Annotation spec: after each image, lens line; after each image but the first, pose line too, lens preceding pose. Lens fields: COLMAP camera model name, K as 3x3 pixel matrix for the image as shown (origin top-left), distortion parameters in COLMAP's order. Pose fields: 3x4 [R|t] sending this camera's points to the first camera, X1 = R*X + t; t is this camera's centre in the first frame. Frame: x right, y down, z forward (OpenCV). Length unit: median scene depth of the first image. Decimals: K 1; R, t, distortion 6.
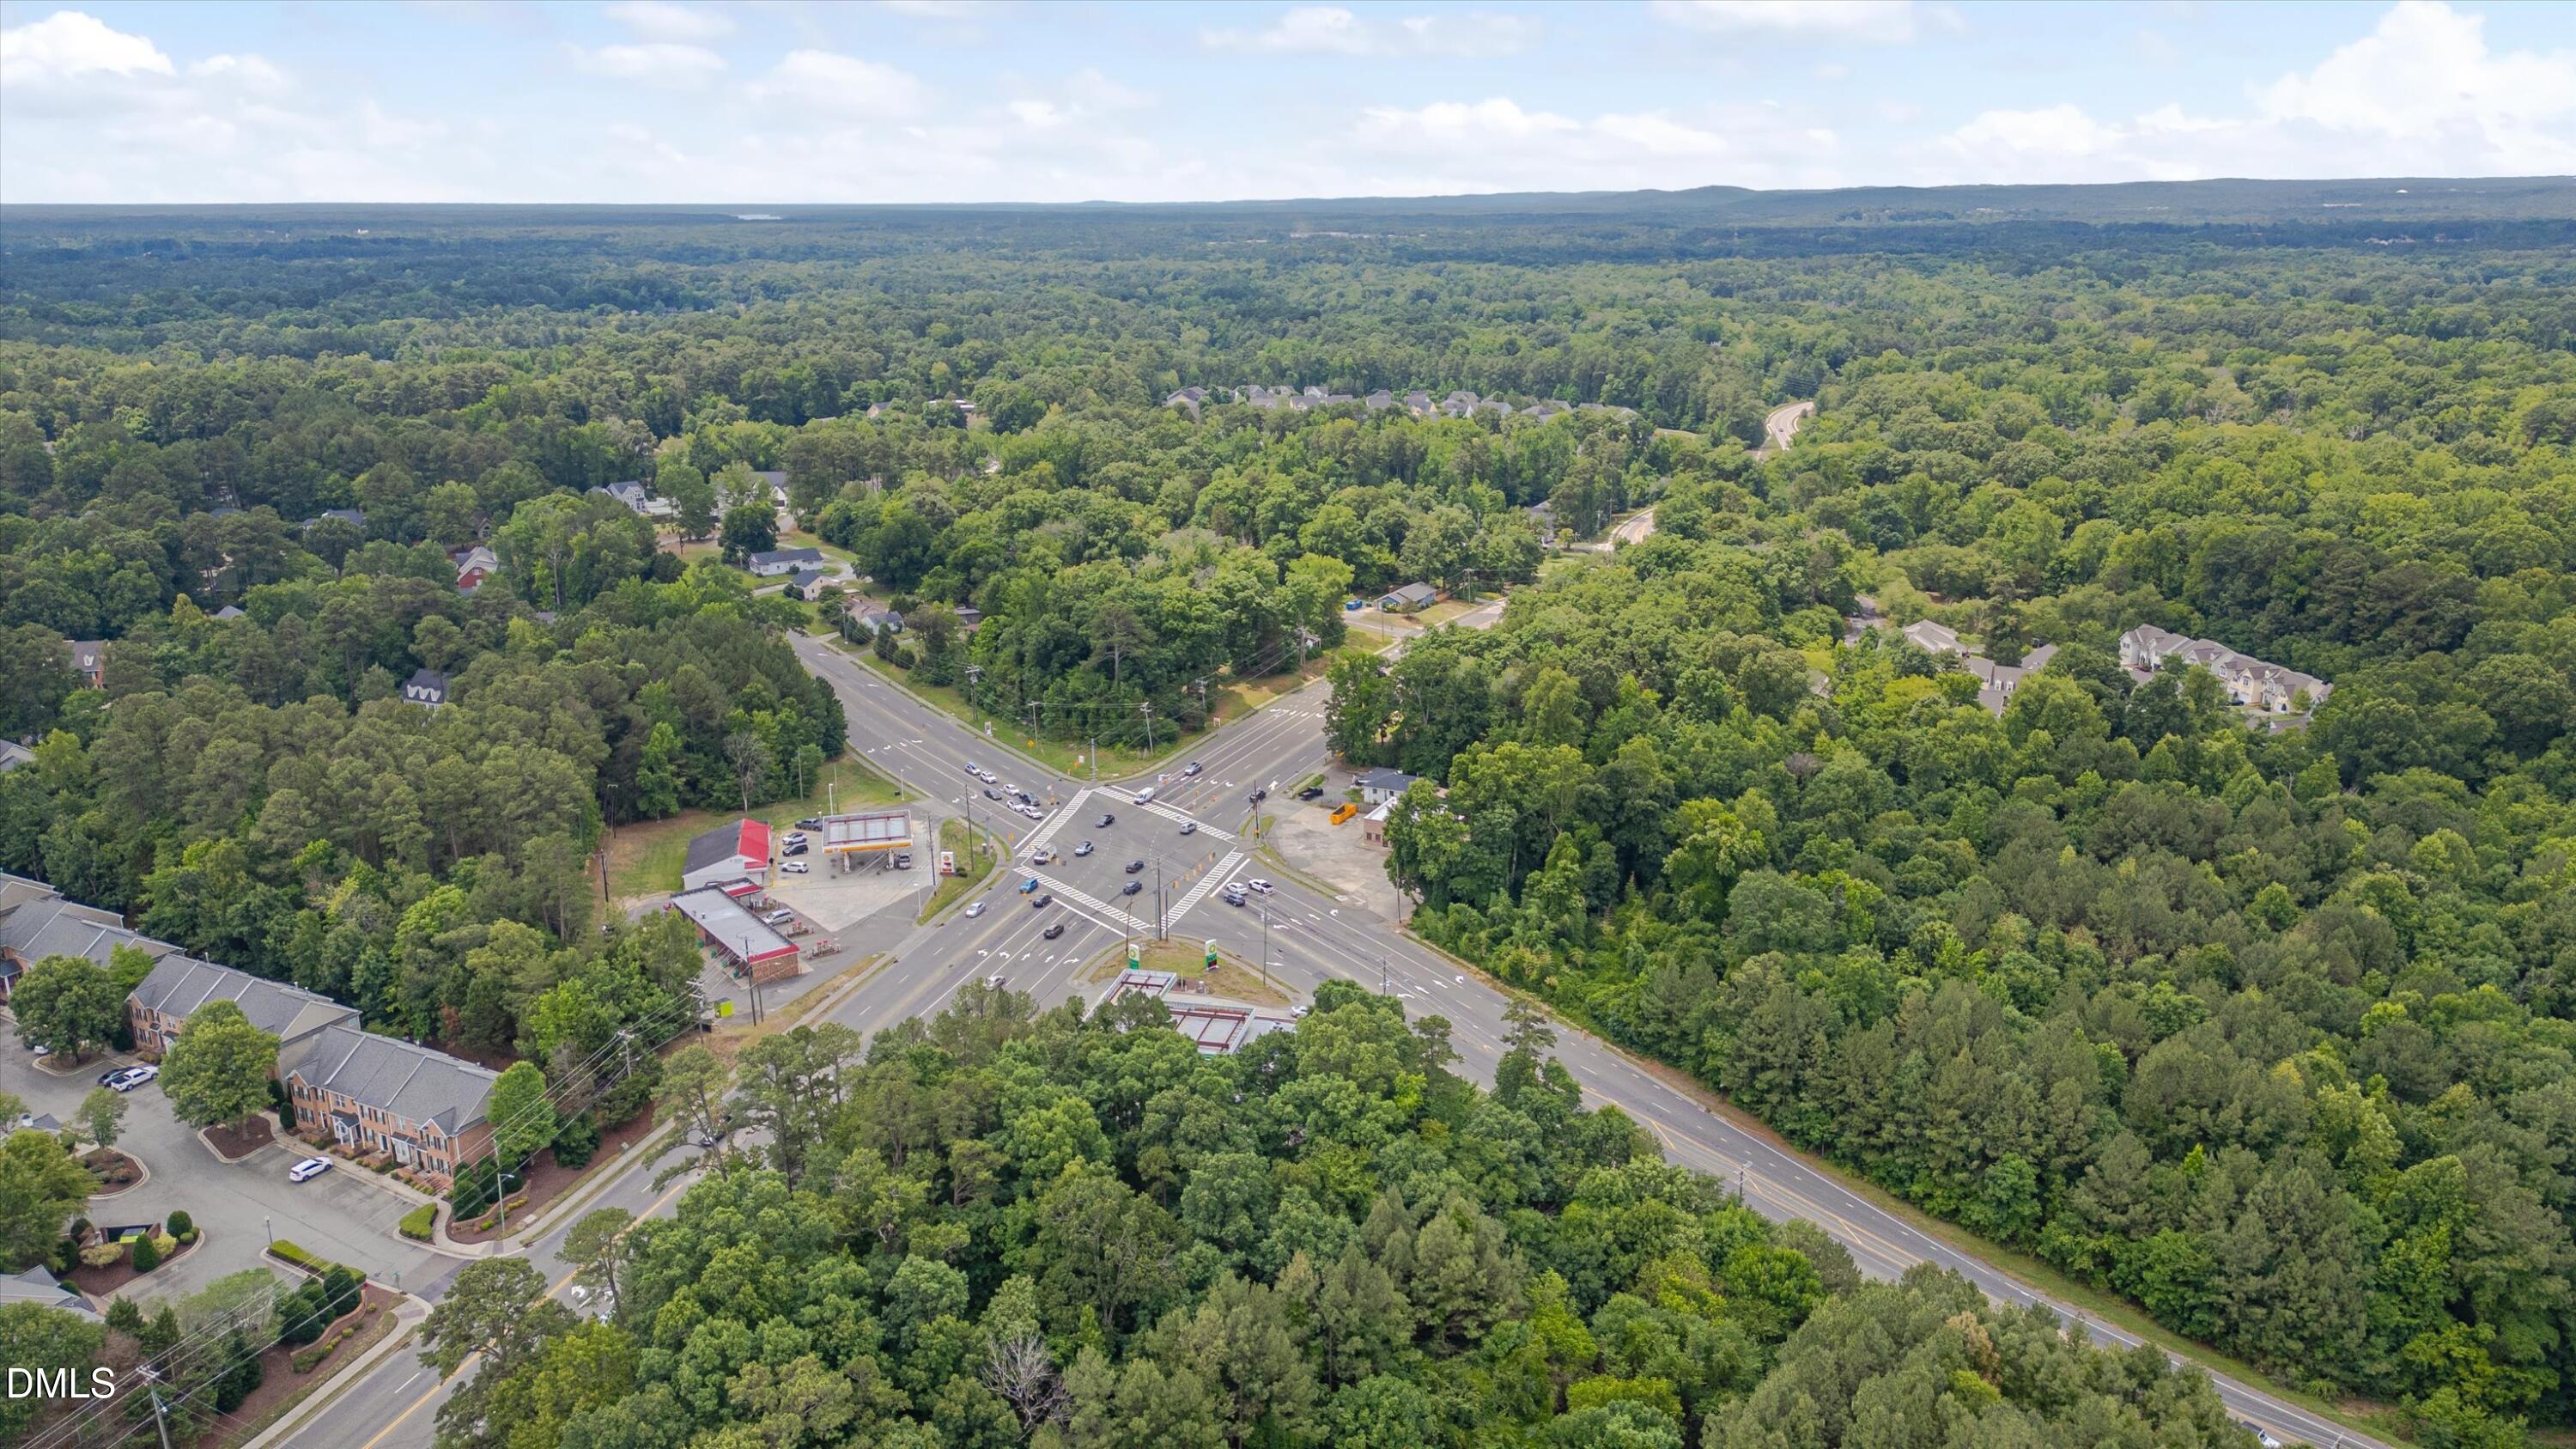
lens RADIAL K [[1813.9, 0, 1288.0], [0, 1813.9, 724.5], [0, 0, 1]] dist [0.102223, -0.100743]
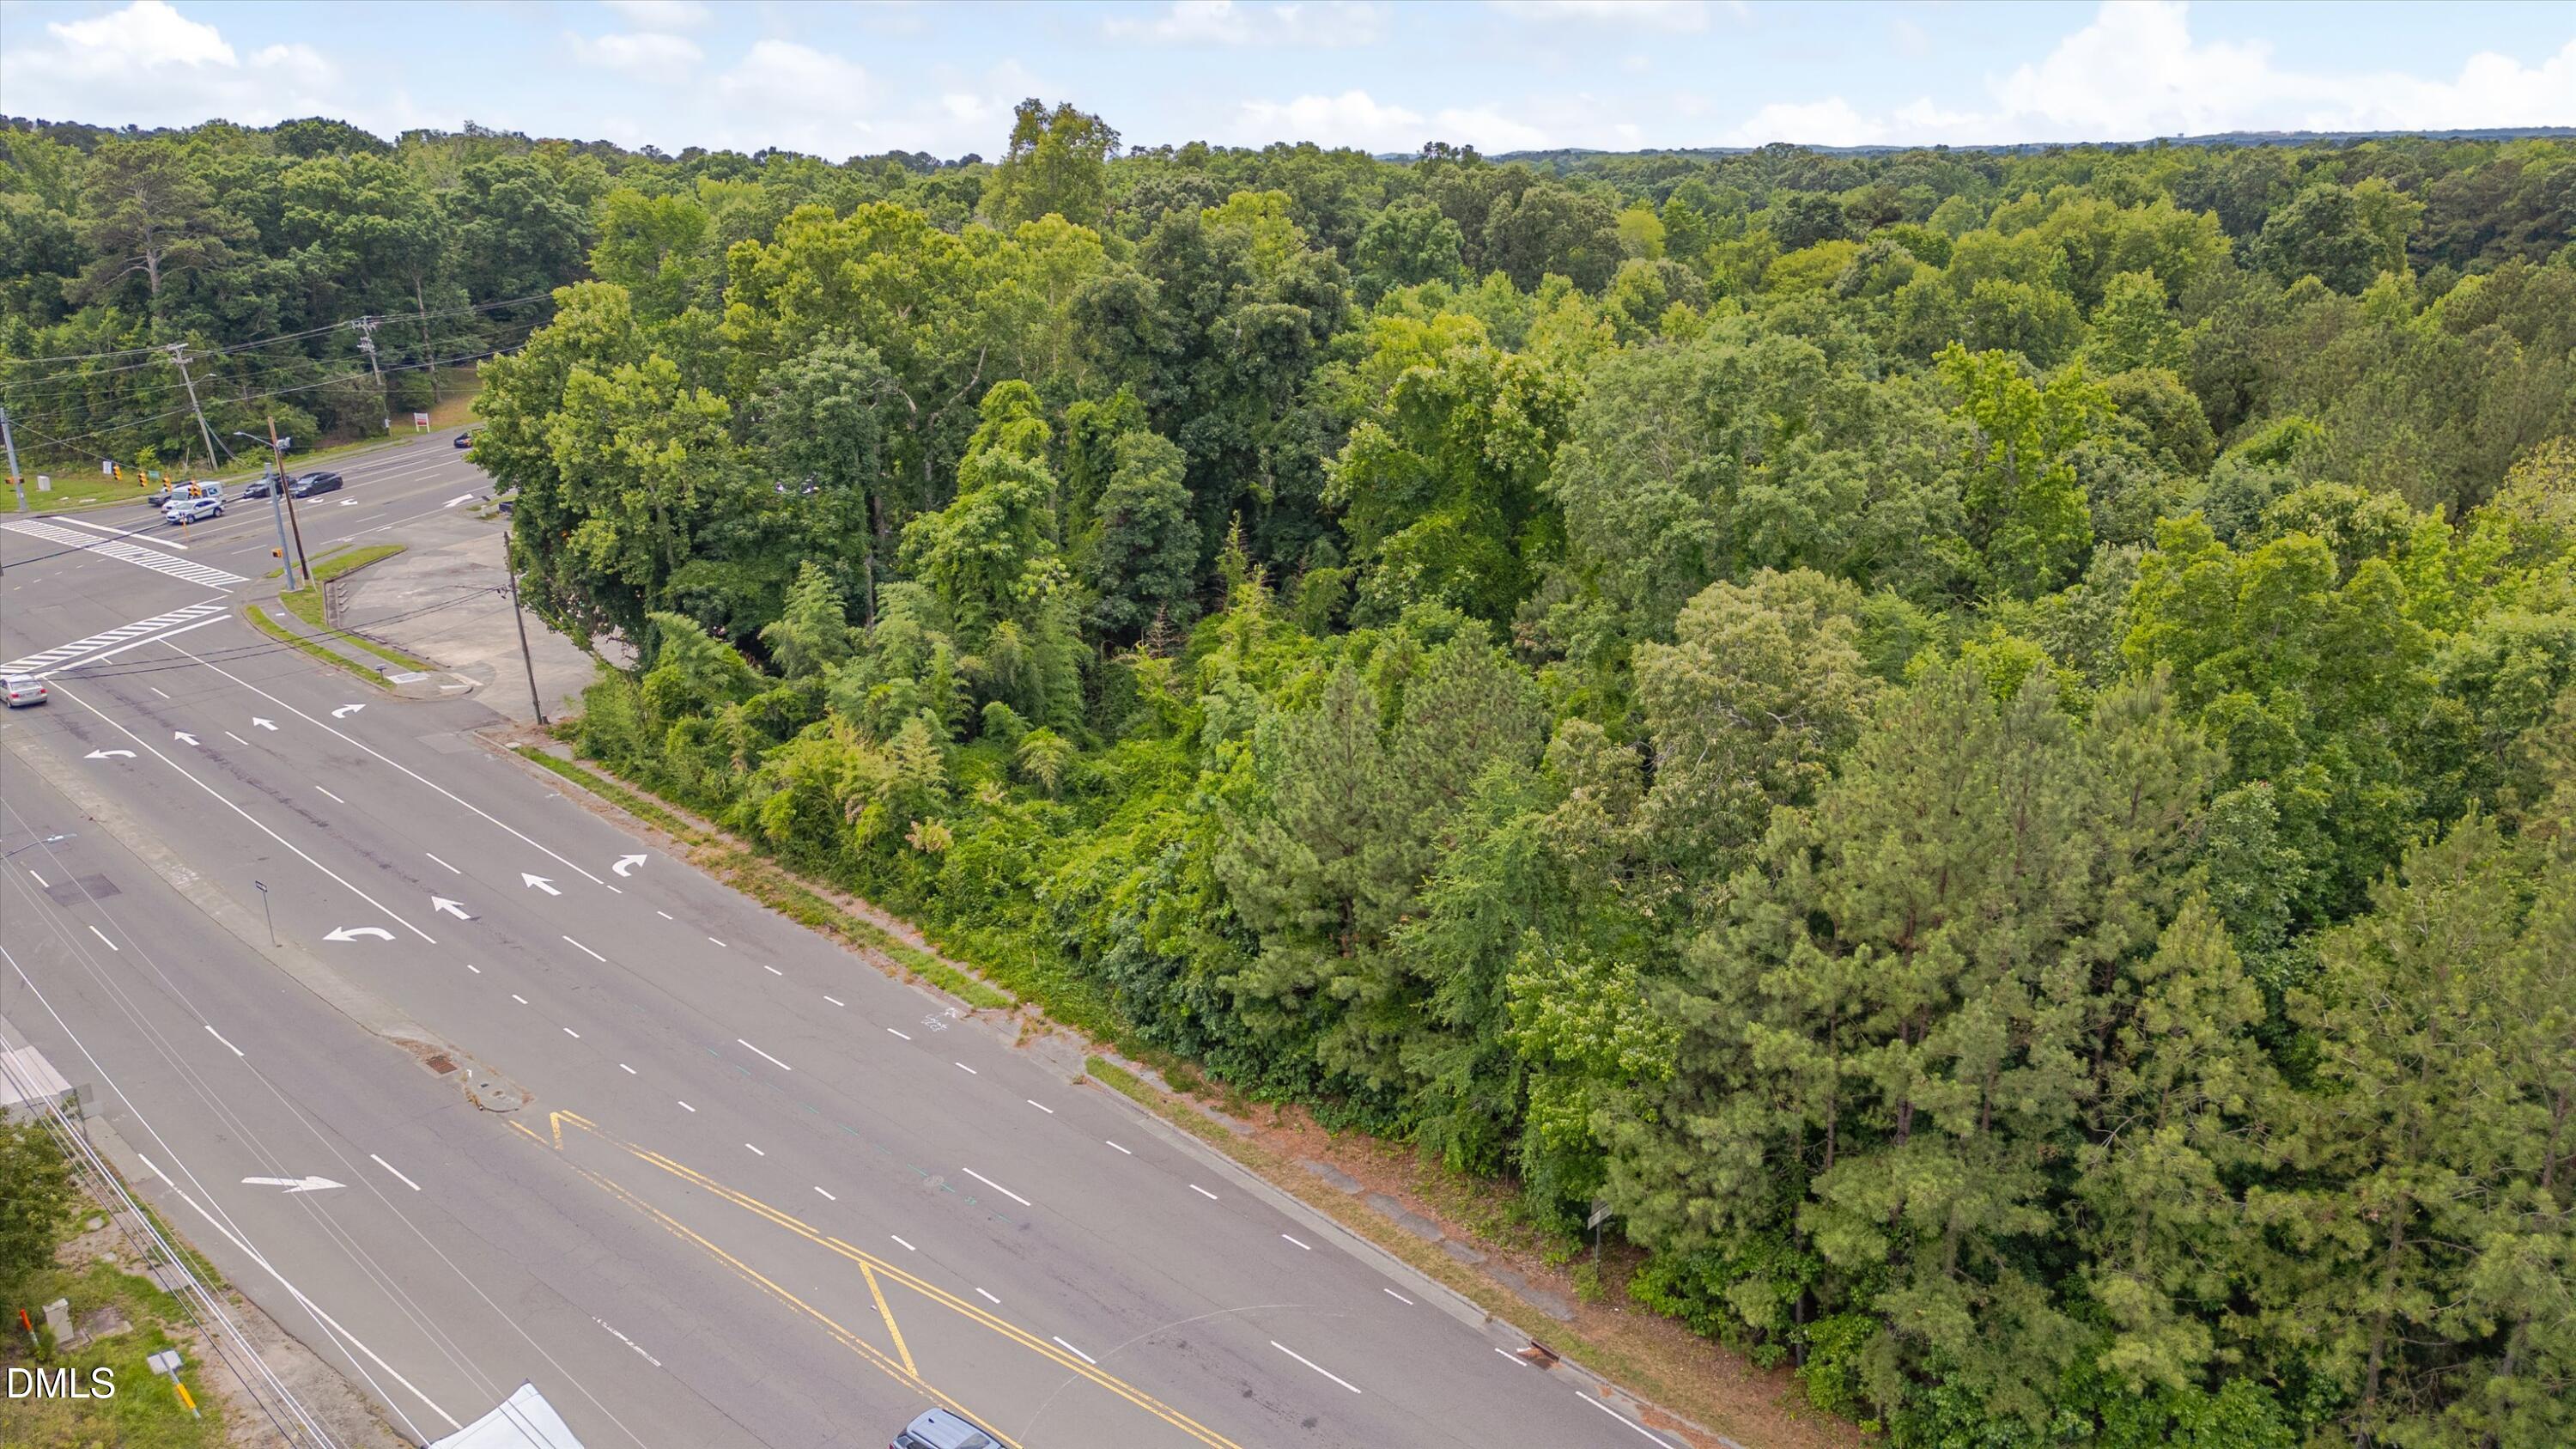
lens RADIAL K [[1813.4, 0, 1288.0], [0, 1813.4, 724.5], [0, 0, 1]] dist [0.090212, -0.096927]
pose [[0.986508, -0.050164, 0.155837, 0.153451], [0.049144, 0.998738, 0.010391, 0.121882], [-0.156161, -0.002592, 0.987728, 0.710860]]
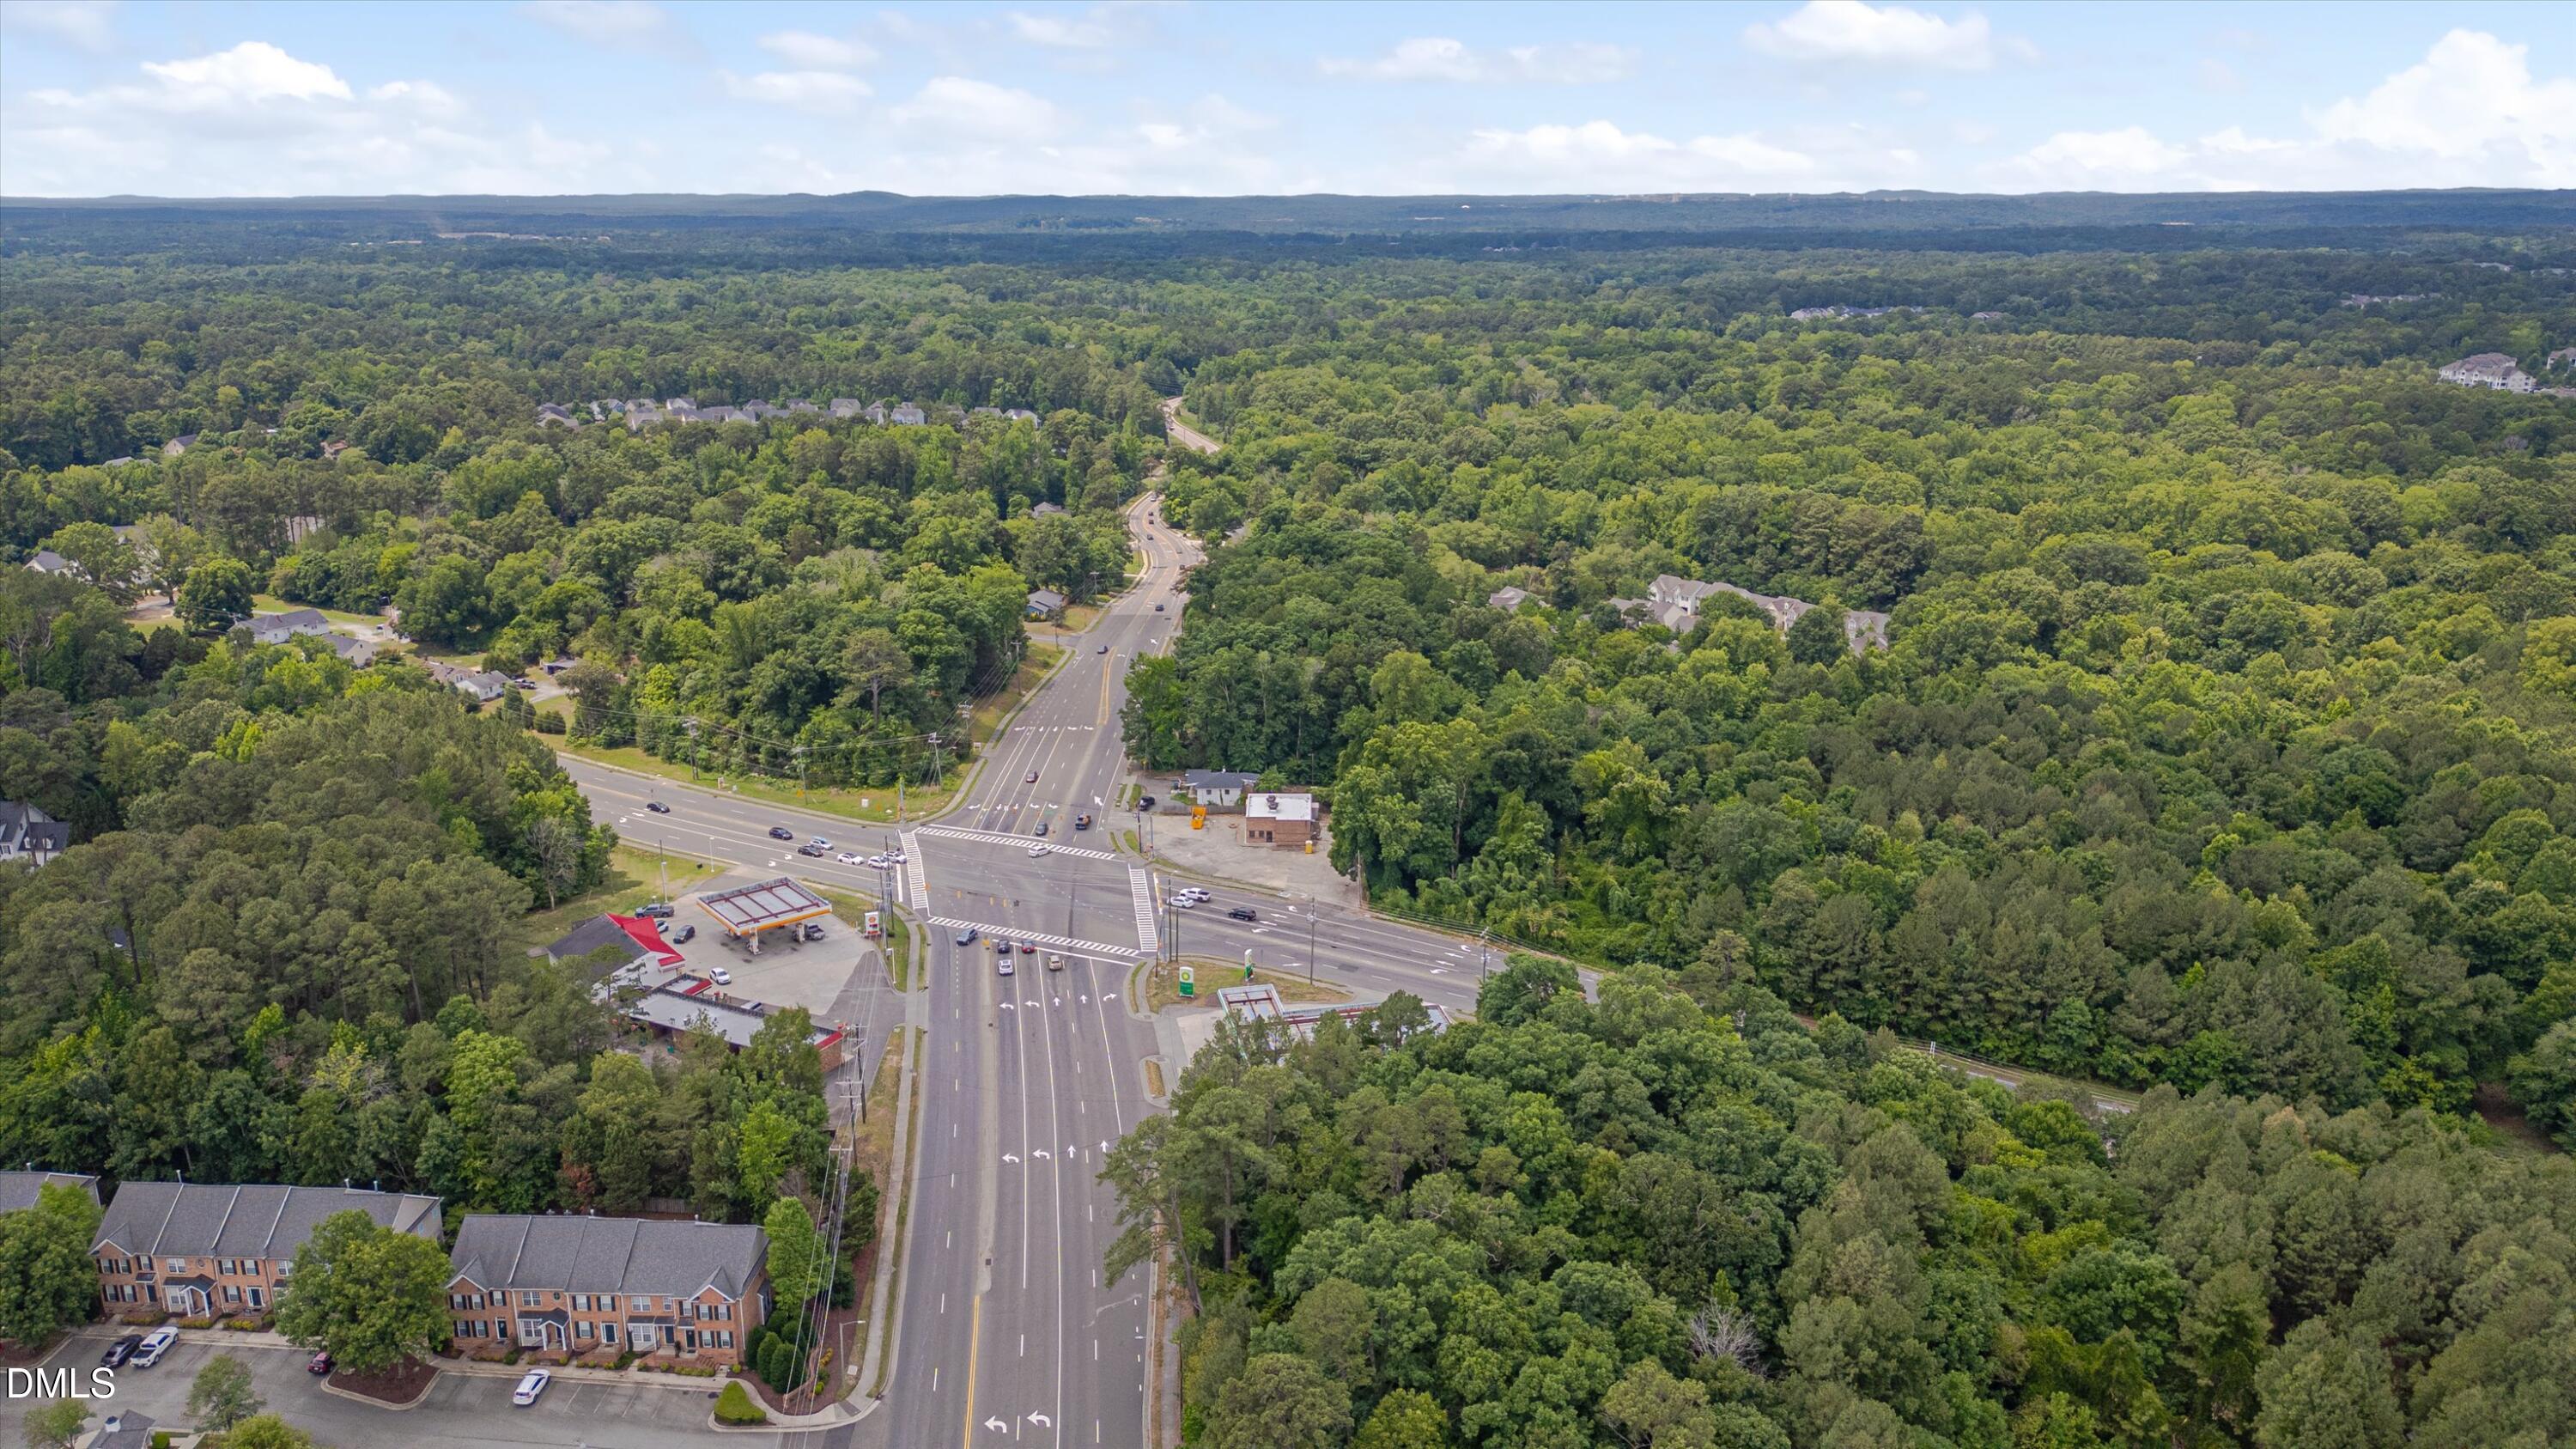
lens RADIAL K [[1813.4, 0, 1288.0], [0, 1813.4, 724.5], [0, 0, 1]] dist [0.090212, -0.096927]
pose [[0.900616, -0.113885, 0.419430, -0.424871], [0.114964, 0.993108, 0.022797, -0.023298], [-0.419135, 0.027688, 0.907502, 0.093051]]
